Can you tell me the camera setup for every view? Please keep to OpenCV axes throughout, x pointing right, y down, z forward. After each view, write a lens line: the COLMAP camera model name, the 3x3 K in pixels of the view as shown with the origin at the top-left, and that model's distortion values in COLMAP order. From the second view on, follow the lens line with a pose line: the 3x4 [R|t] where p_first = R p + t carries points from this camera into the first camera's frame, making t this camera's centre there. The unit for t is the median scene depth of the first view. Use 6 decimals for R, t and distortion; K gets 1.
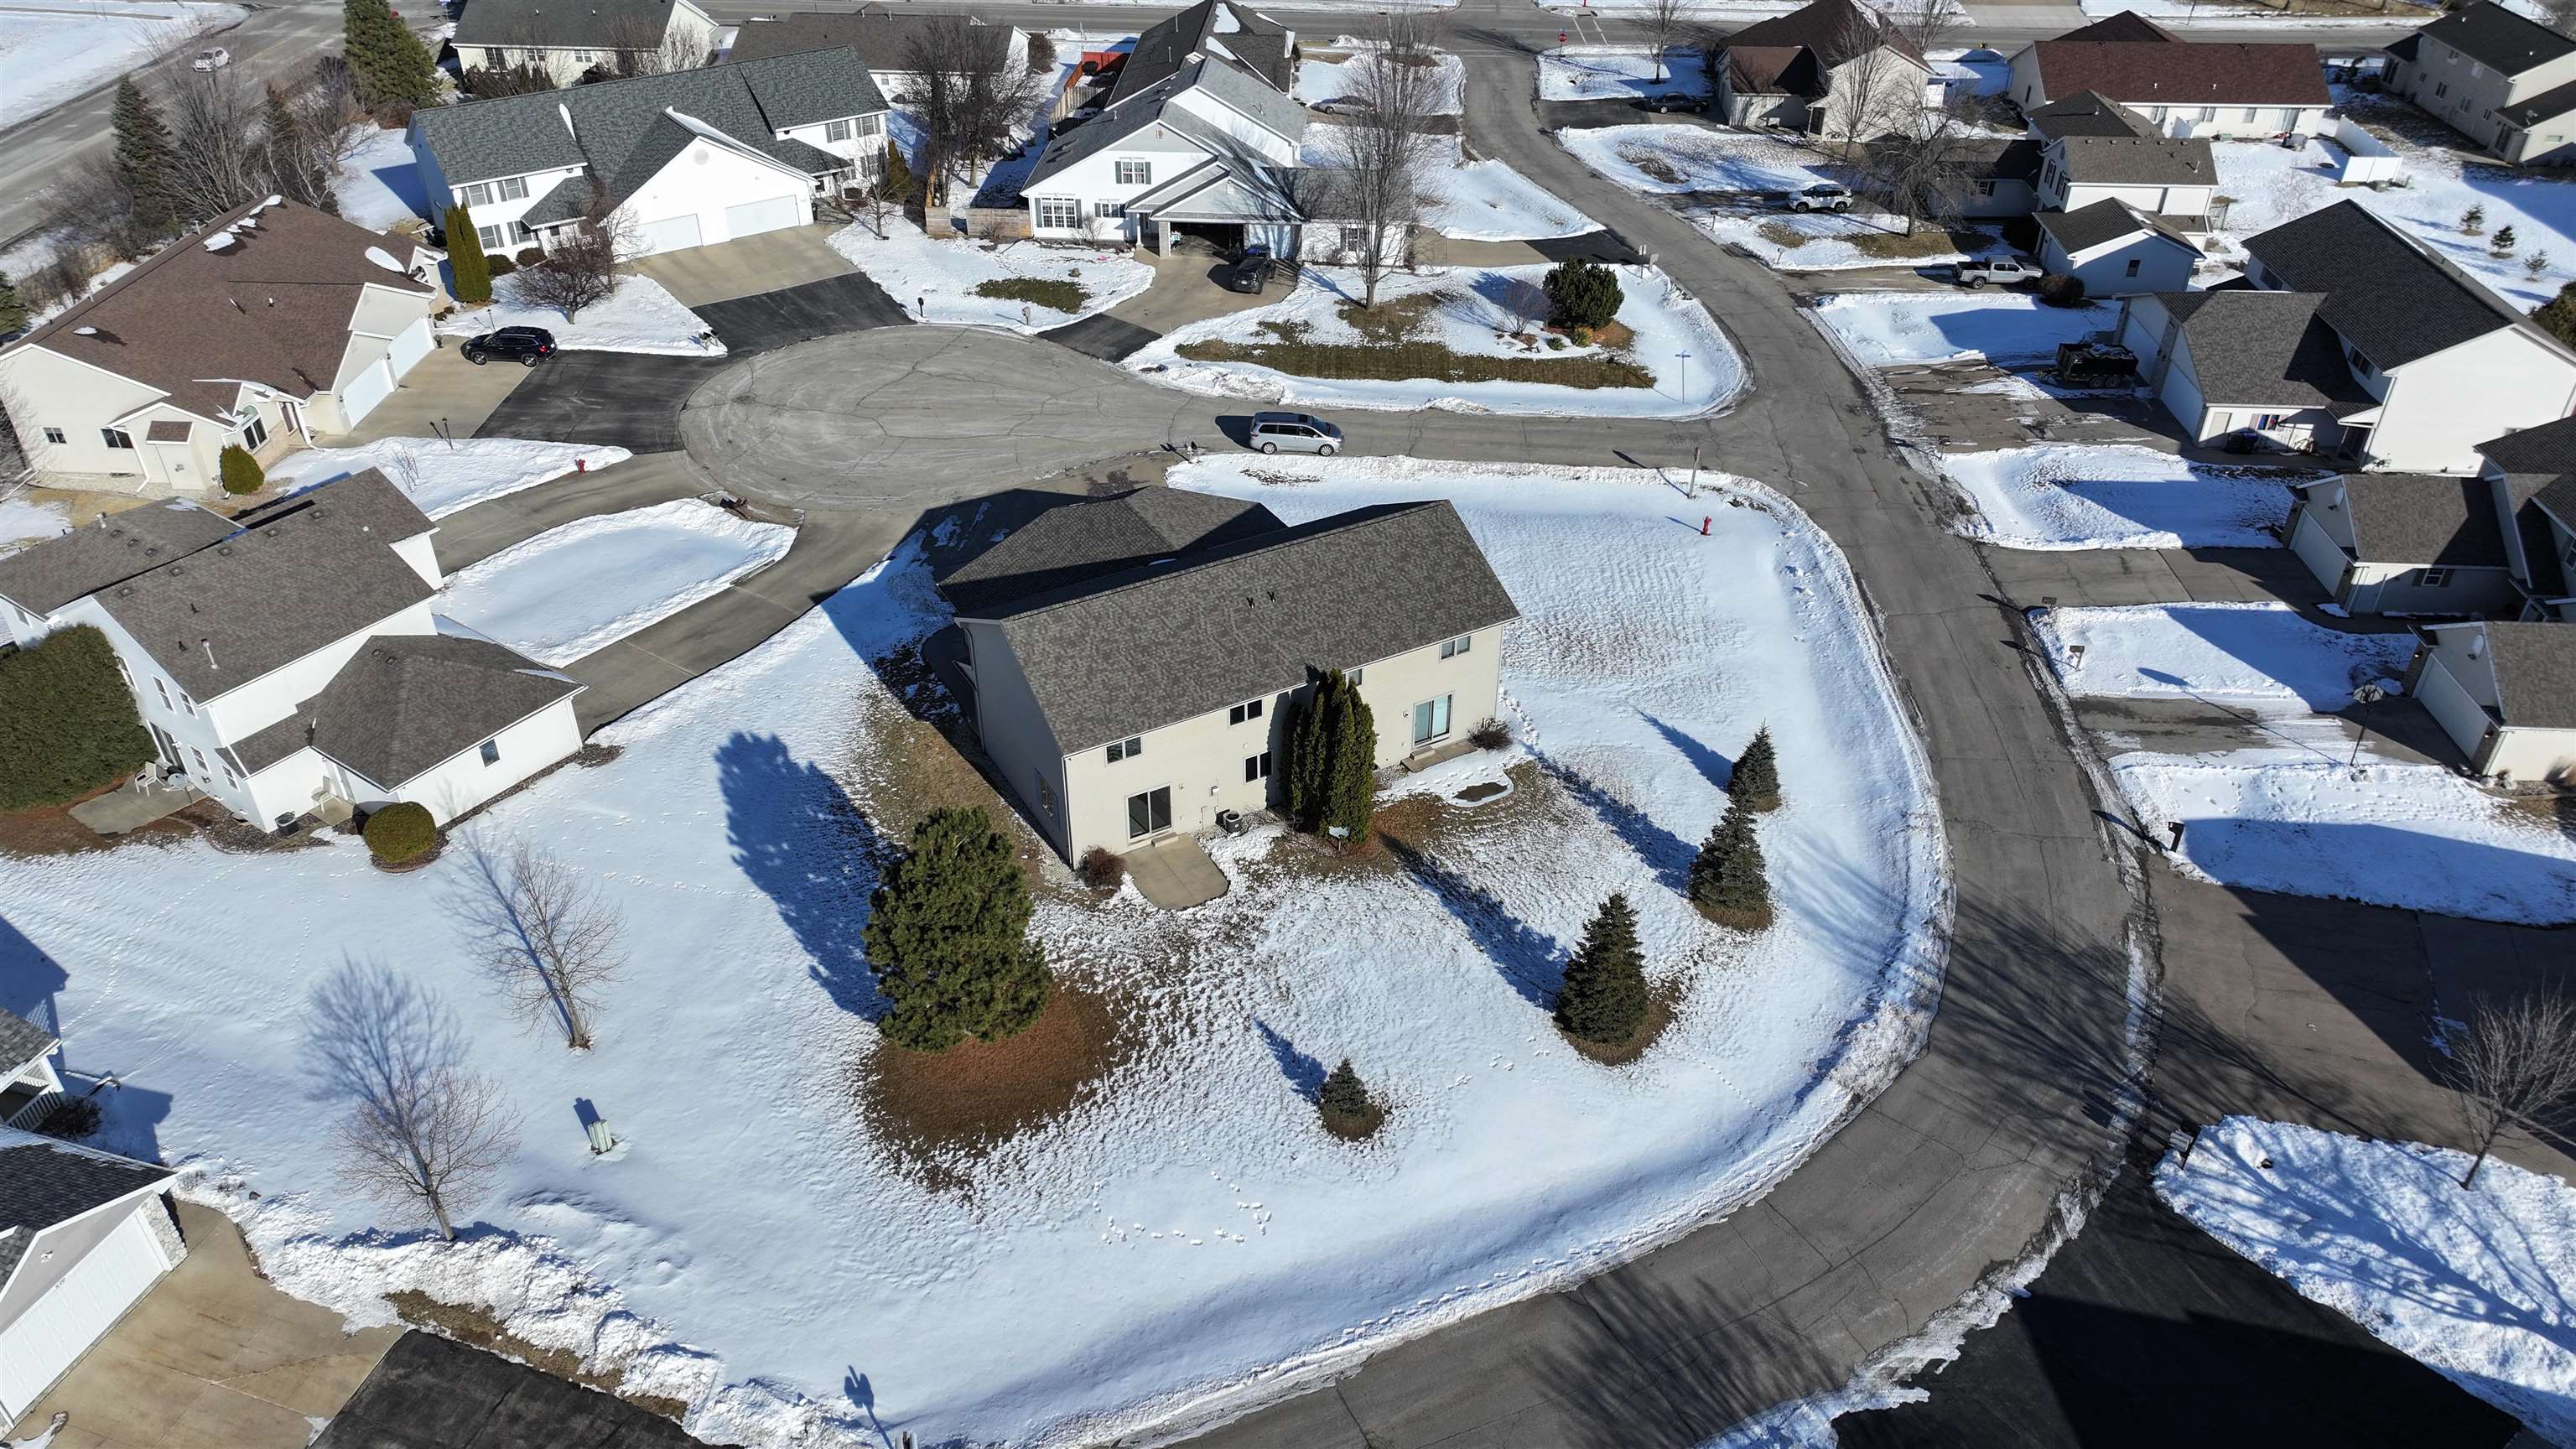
lens RADIAL K [[1803.2, 0, 1289.2], [0, 1803.2, 725.8], [0, 0, 1]] dist [-0.000949, 0.013906]
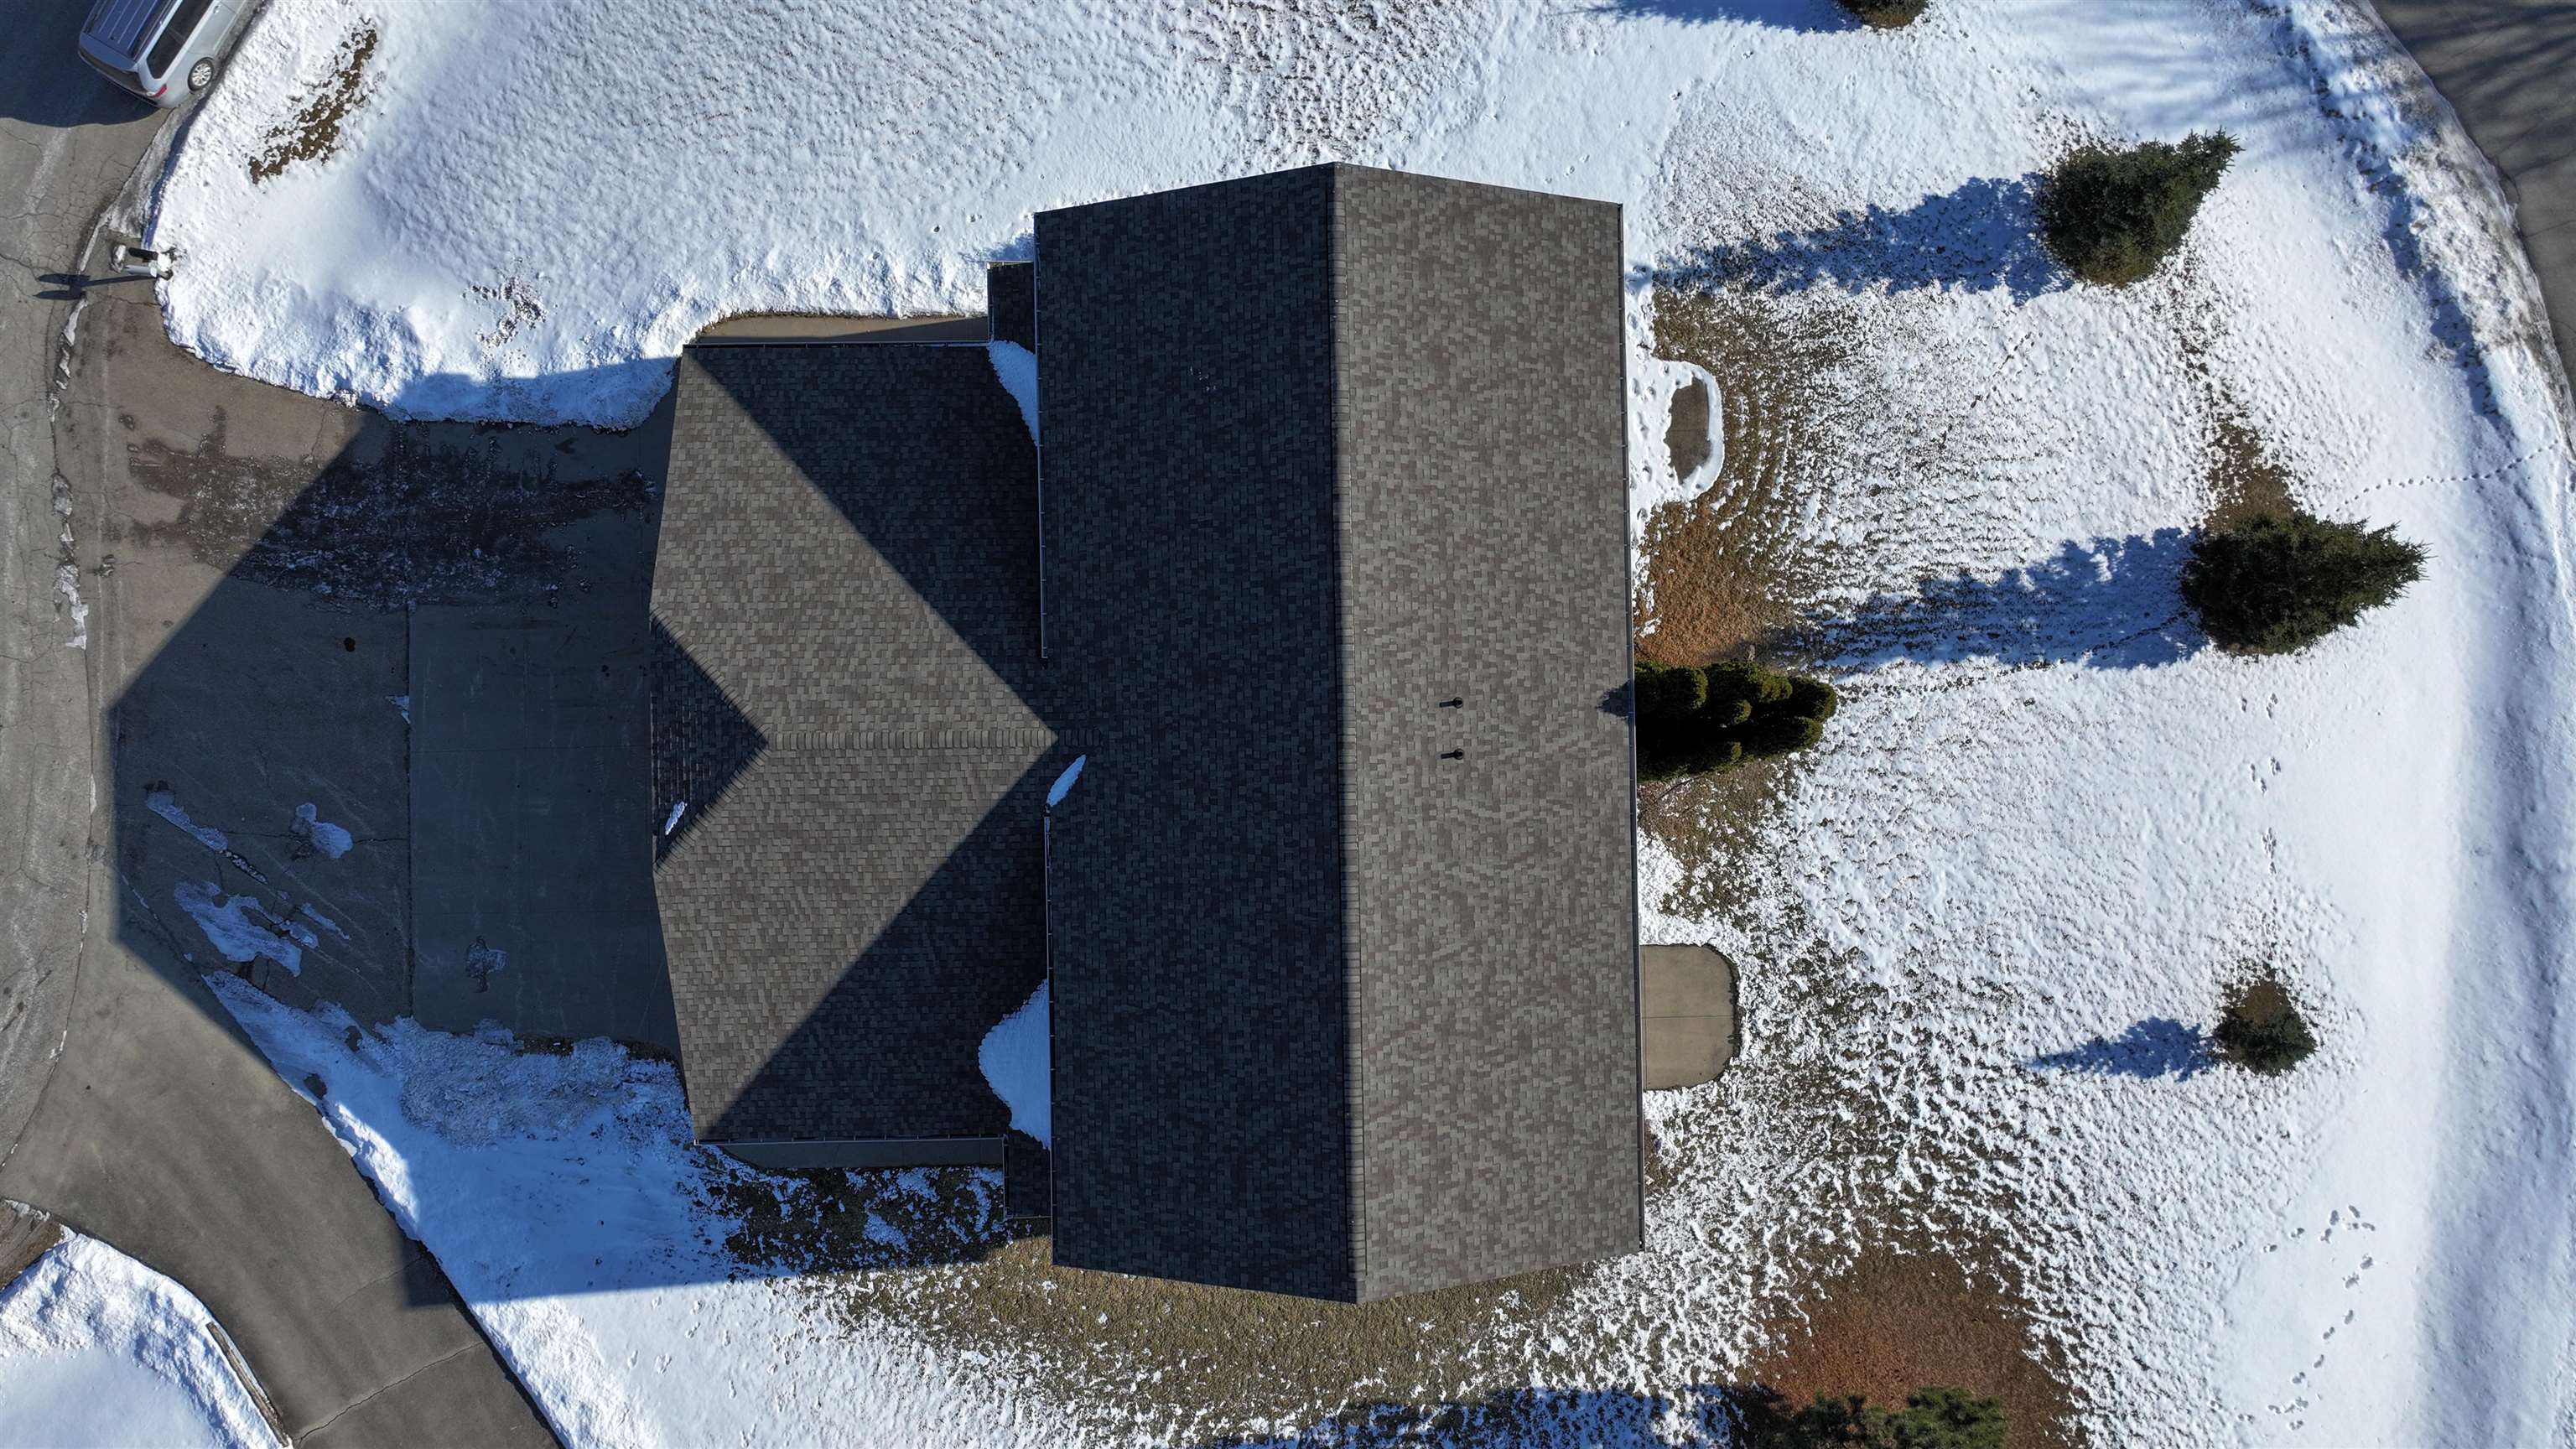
lens RADIAL K [[1803.2, 0, 1298.6], [0, 1803.2, 722.7], [0, 0, 1]] dist [-0.000949, 0.013906]
pose [[0.474123, -0.880353, 0.013640, -0.041773], [0.485493, 0.274328, 0.830084, -0.503750], [-0.734509, -0.386939, 0.557471, 0.819148]]
